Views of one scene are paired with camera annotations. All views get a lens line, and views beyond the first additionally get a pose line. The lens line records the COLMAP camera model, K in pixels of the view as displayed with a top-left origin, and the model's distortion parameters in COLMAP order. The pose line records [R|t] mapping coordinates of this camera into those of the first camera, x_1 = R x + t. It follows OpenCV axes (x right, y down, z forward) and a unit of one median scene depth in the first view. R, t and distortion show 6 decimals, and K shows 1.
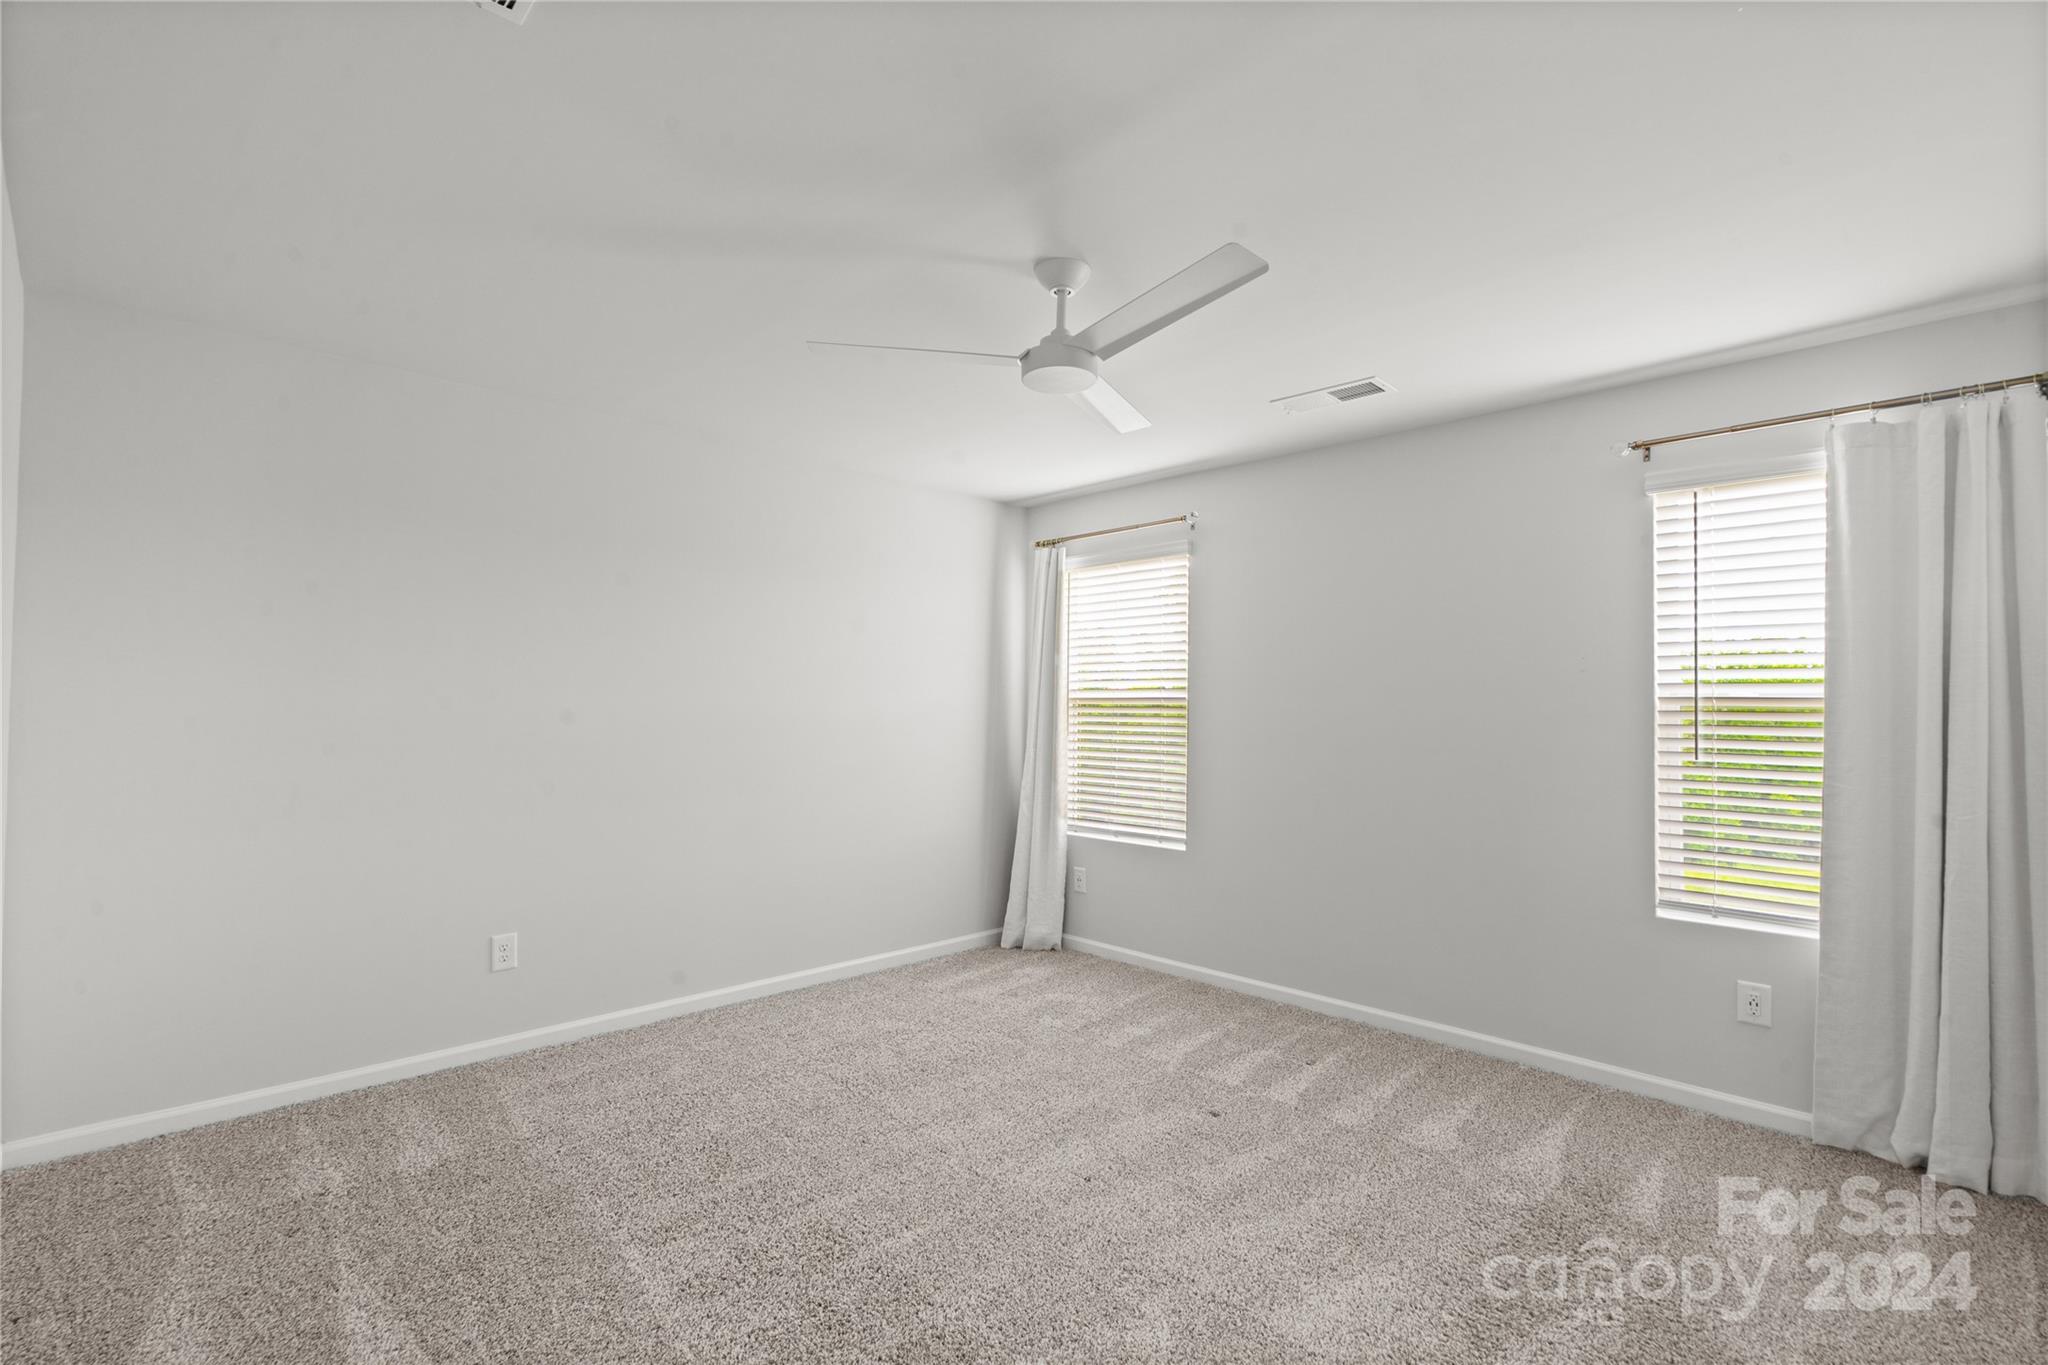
lens RADIAL K [[960.3, 0, 1005.7], [0, 960.3, 654.5], [0, 0, 1]] dist [0.002195, 0.000753]
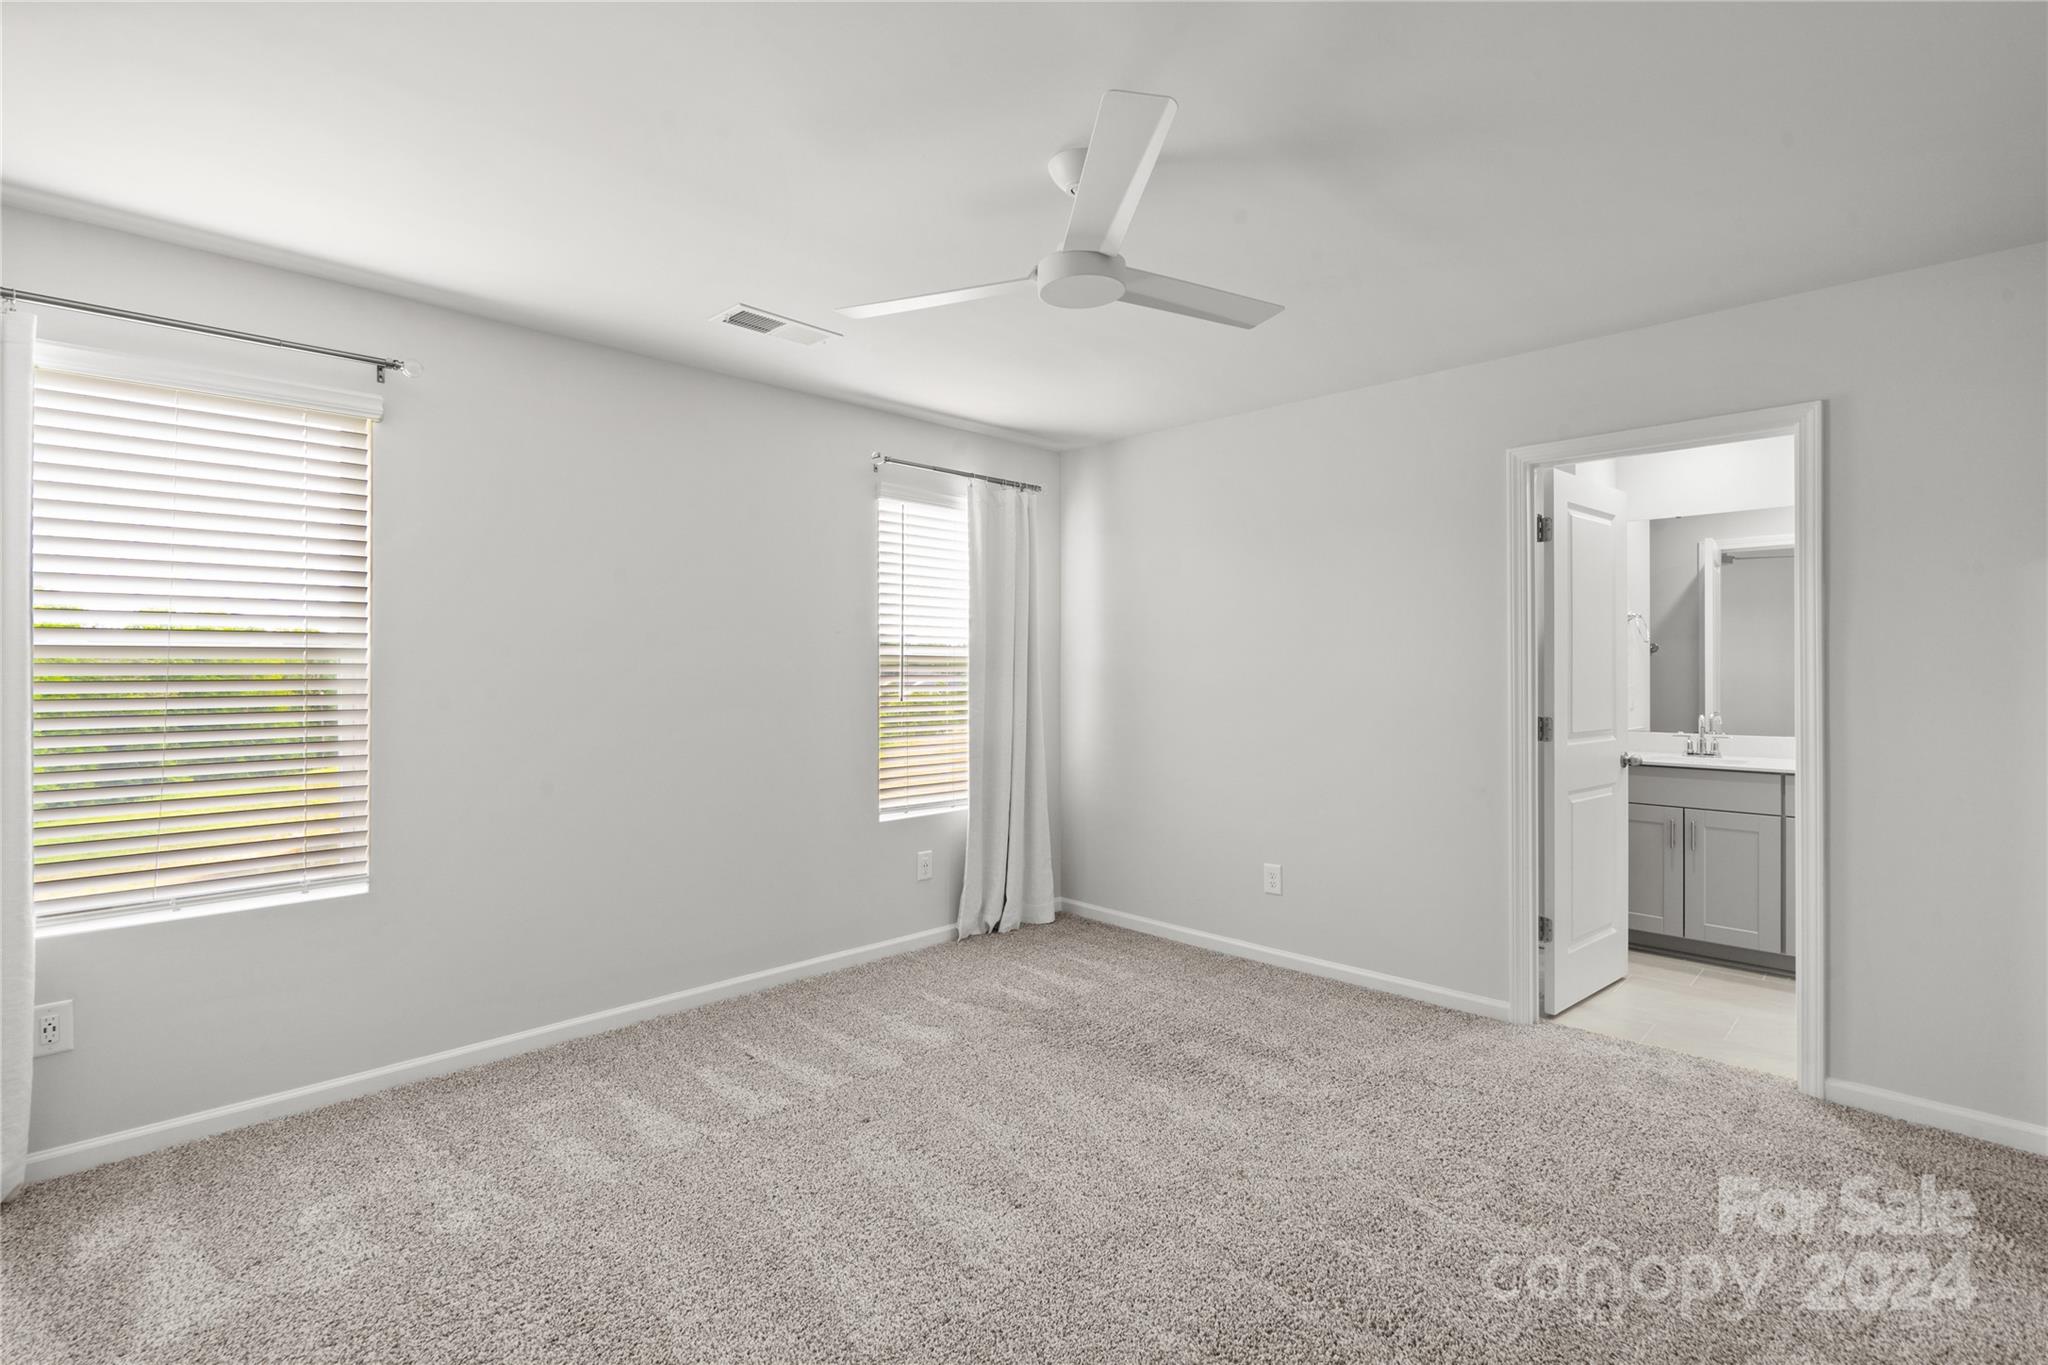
lens RADIAL K [[960.3, 0, 1005.7], [0, 960.3, 654.5], [0, 0, 1]] dist [0.002195, 0.000753]
pose [[-0.014885, 0.007484, 0.999861, -0.638625], [-0.053130, 0.998553, -0.008265, 0.045930], [-0.998477, -0.053246, -0.014466, 0.858347]]
